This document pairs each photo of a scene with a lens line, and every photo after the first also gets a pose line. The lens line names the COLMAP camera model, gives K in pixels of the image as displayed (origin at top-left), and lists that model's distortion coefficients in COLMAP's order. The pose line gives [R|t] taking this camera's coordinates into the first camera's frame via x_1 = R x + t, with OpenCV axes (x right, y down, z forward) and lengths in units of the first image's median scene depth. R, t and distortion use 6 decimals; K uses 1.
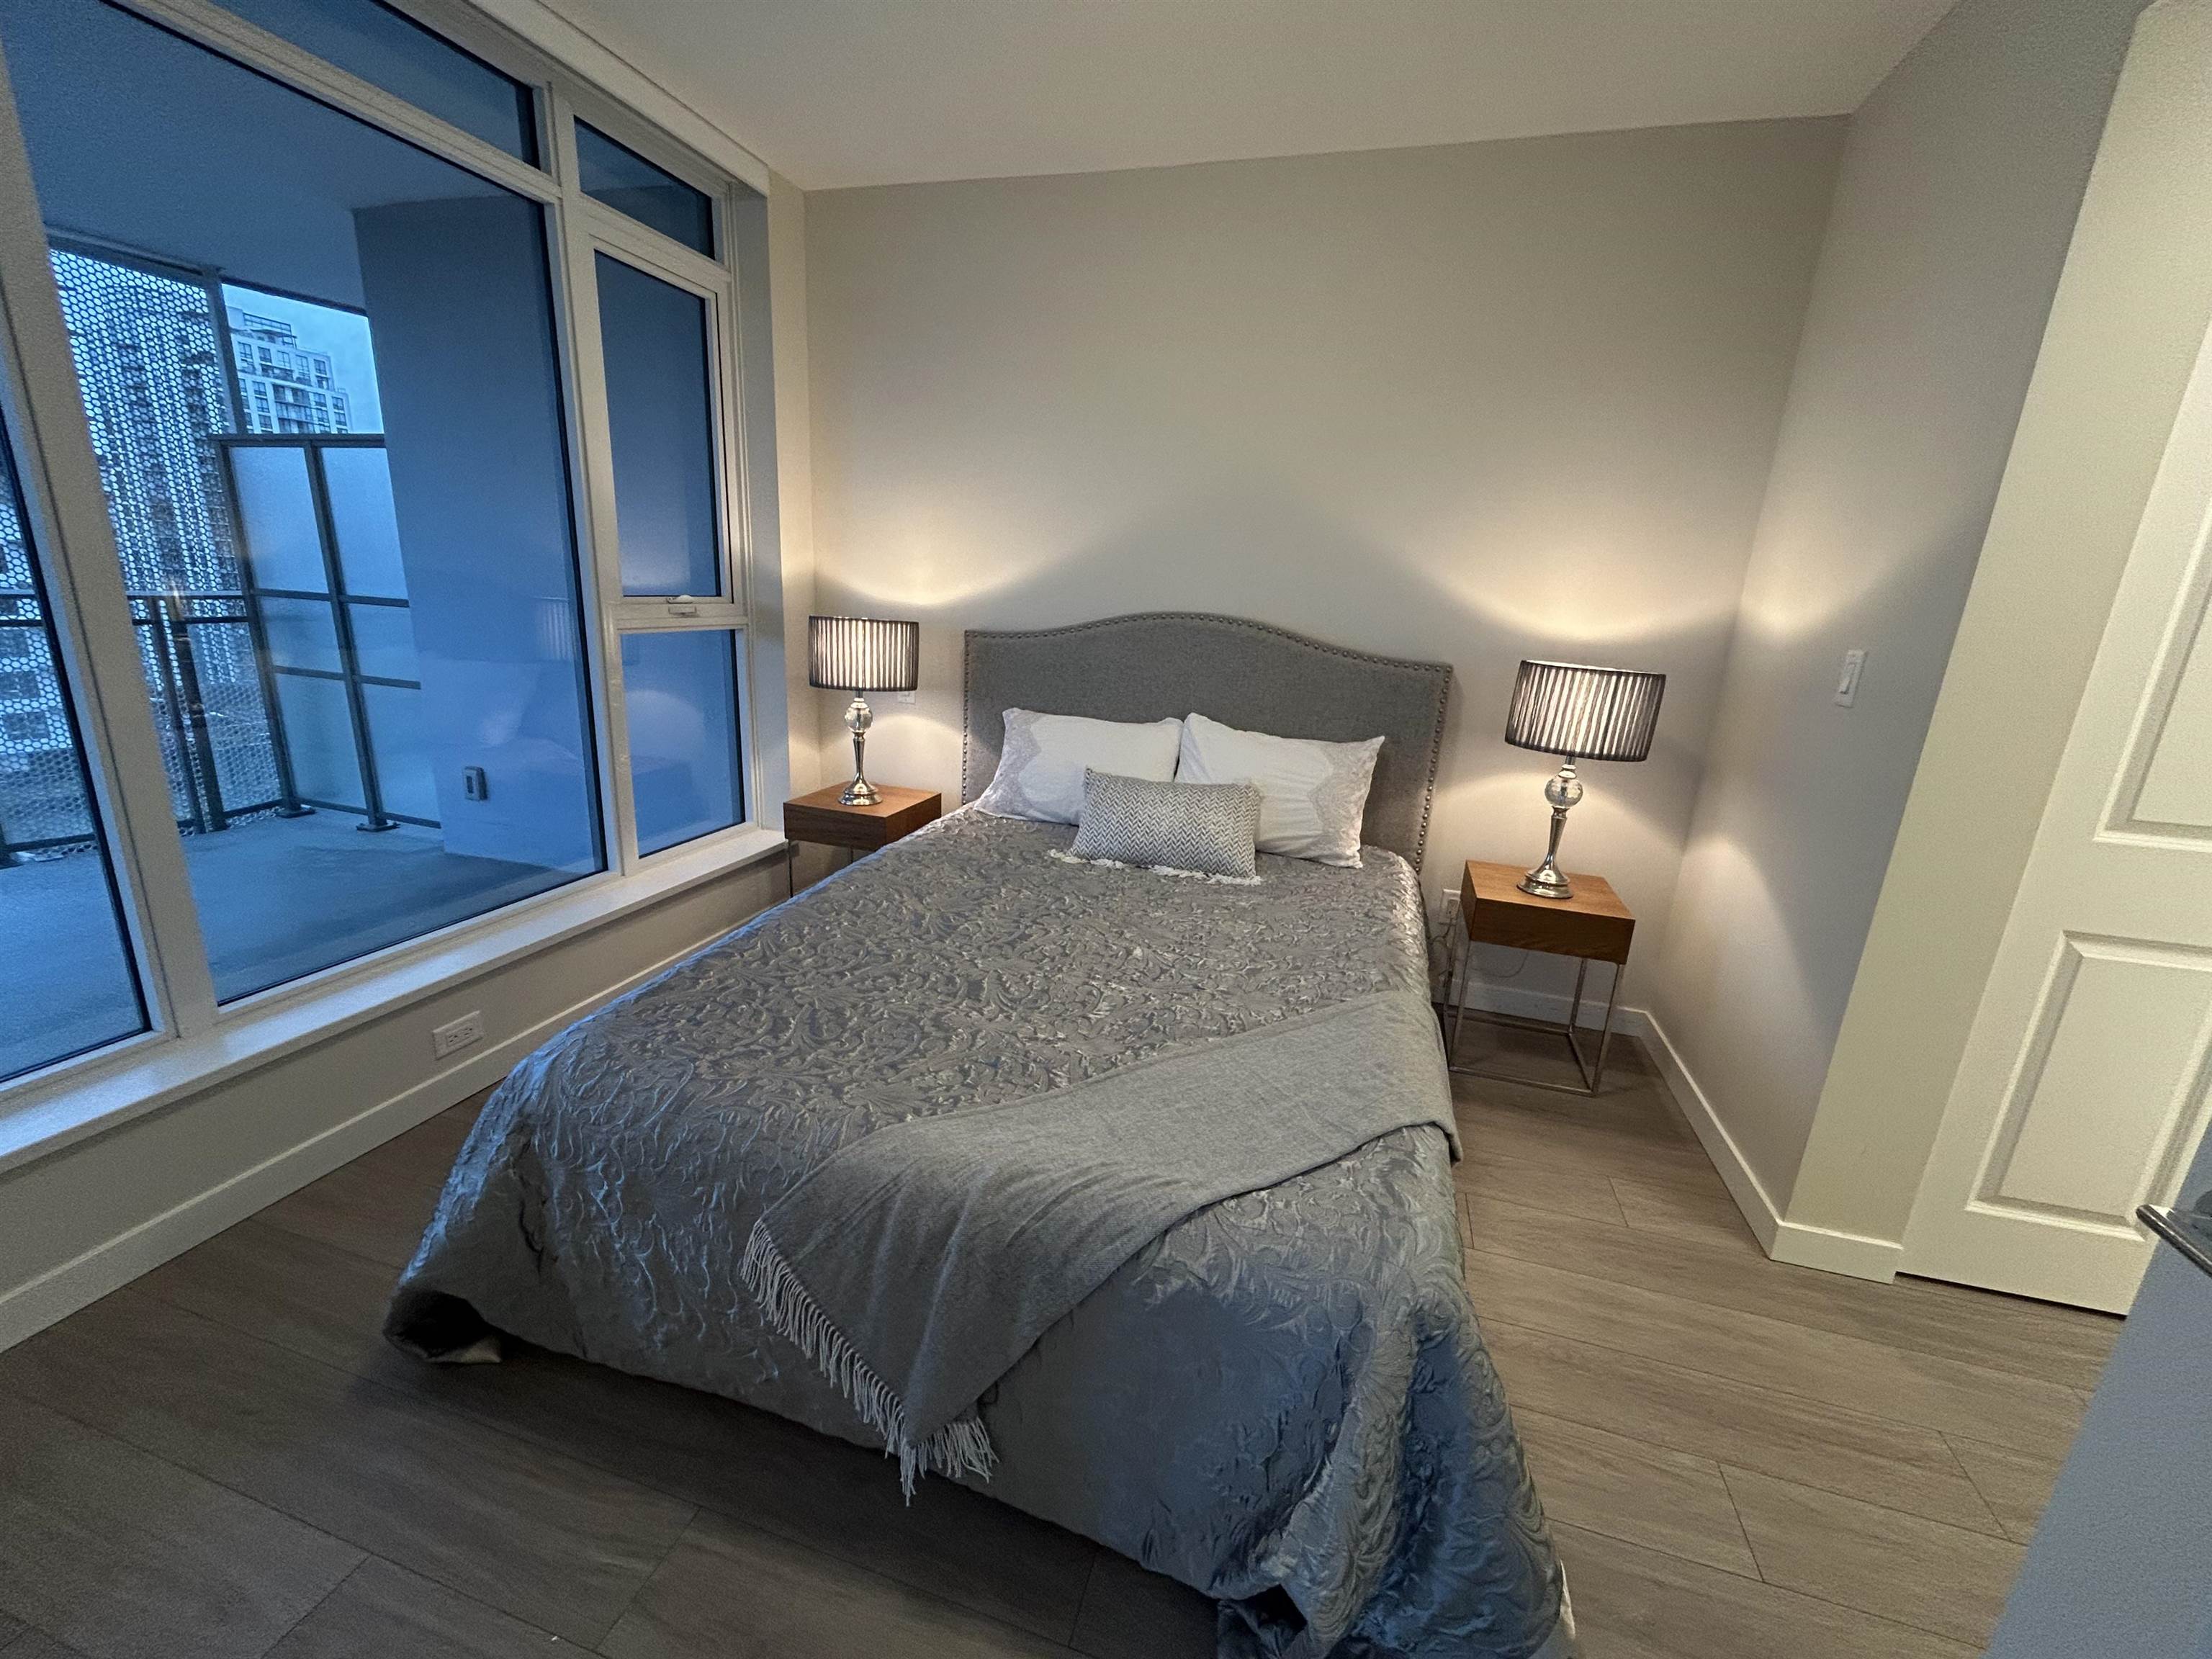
lens RADIAL K [[891.6, 0, 1105.6], [0, 891.6, 827.8], [0, 0, 1]] dist [0.000029, 0.000009]
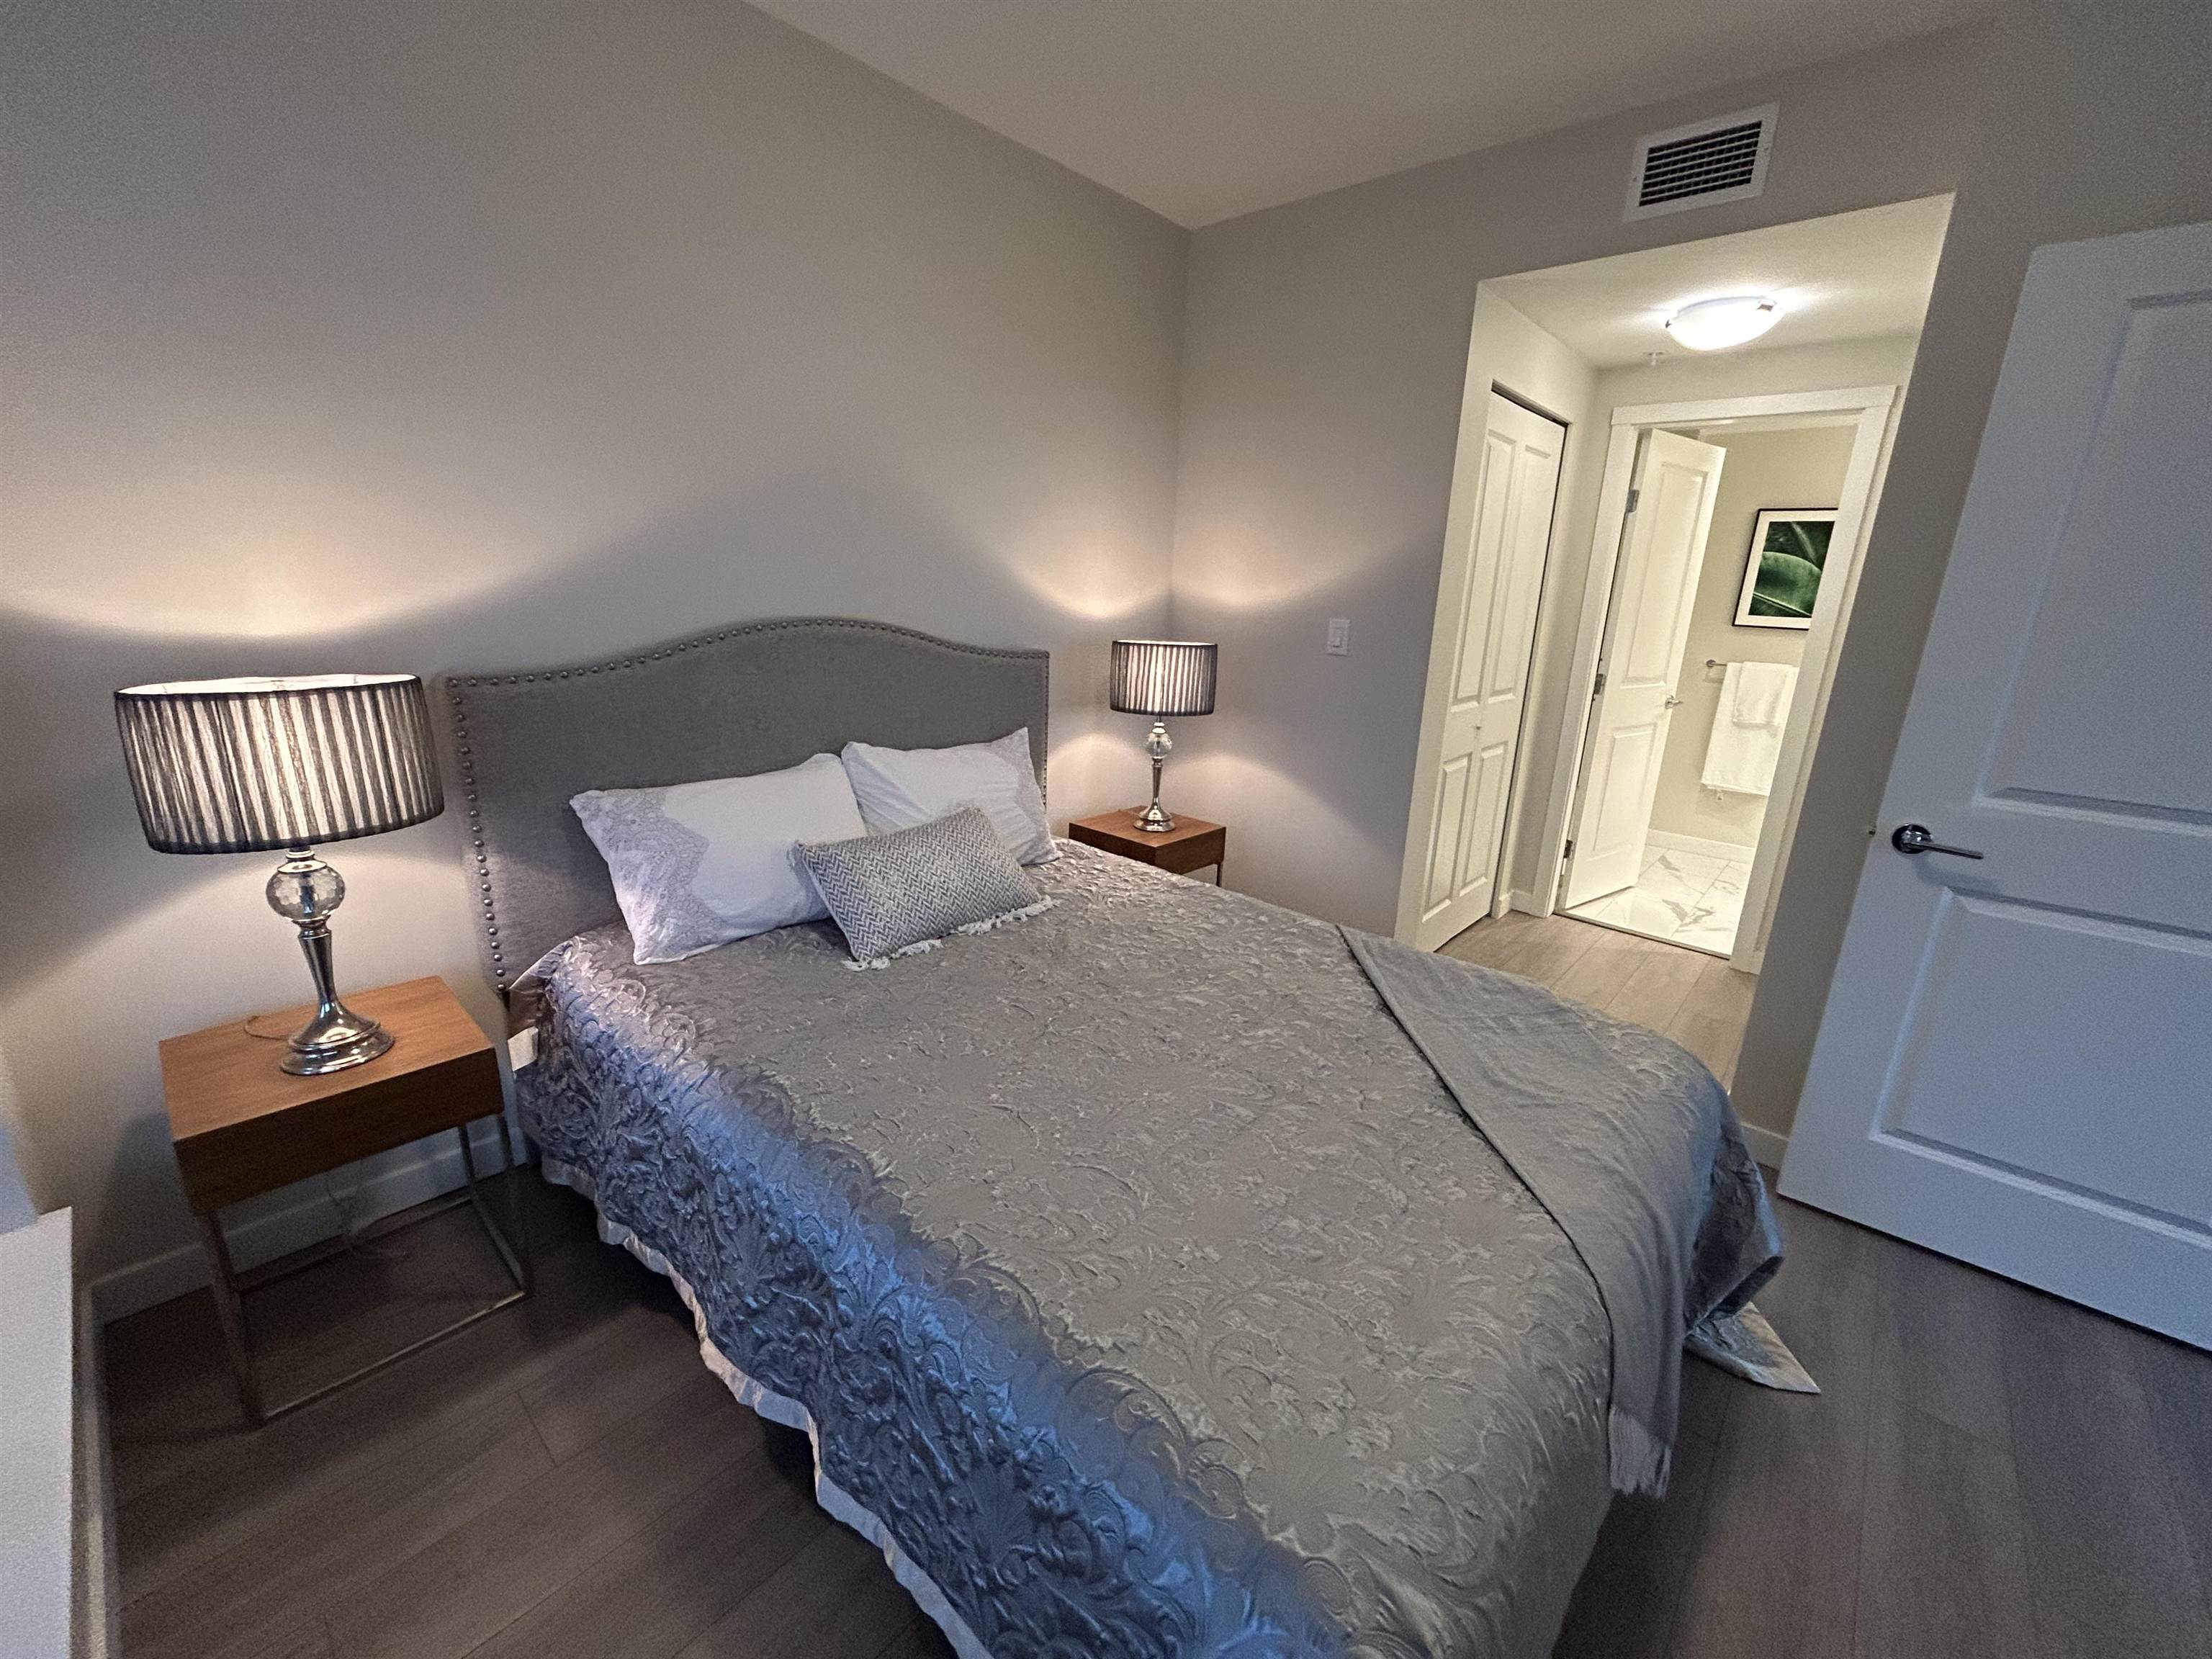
lens RADIAL K [[891.6, 0, 1105.7], [0, 891.6, 833.9], [0, 0, 1]] dist [0.000029, 0.000009]
pose [[0.431905, -0.284200, 0.855972, -0.540582], [0.222270, 0.953325, 0.204371, -0.170823], [-0.874102, 0.101989, 0.474915, 0.443123]]
